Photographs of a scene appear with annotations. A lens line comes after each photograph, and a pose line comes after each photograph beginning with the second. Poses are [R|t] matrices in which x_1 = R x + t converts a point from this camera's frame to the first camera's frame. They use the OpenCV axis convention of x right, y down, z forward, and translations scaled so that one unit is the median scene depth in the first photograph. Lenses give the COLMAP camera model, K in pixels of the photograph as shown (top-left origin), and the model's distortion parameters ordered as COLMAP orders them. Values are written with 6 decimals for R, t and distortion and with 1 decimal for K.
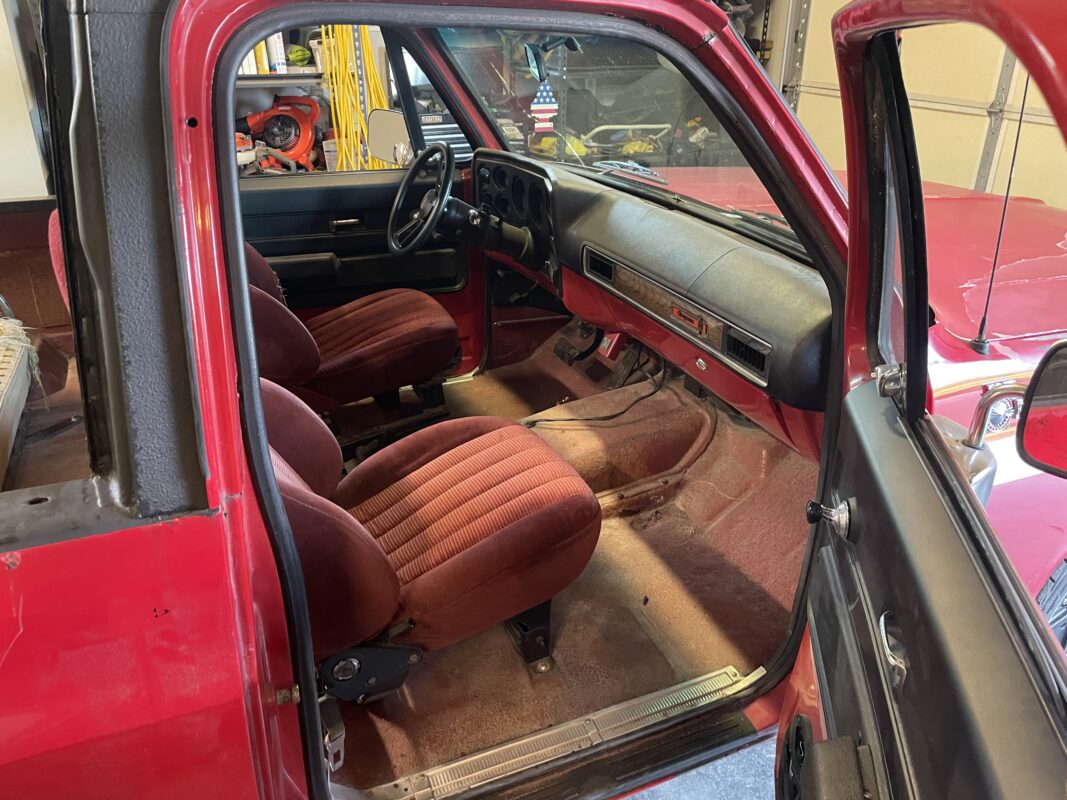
lens RADIAL K [[822.8, 0, 533.5], [0, 822.8, 400.0], [0, 0, 1]] dist [-0.006006, -0.005049]
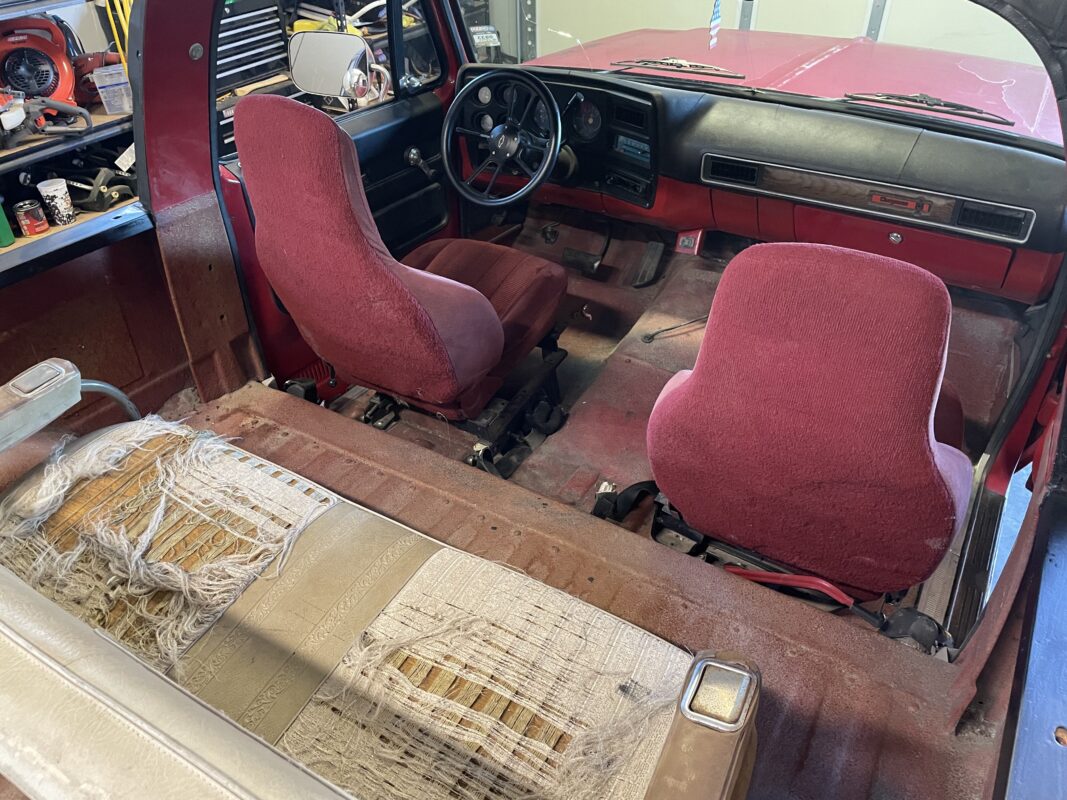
lens RADIAL K [[822.8, 0, 533.5], [0, 822.8, 400.0], [0, 0, 1]] dist [-0.006006, -0.005049]
pose [[0.810757, -0.345280, 0.472711, -0.642337], [0.258880, 0.935750, 0.239486, -0.183563], [-0.525029, -0.071789, 0.848051, 0.202631]]
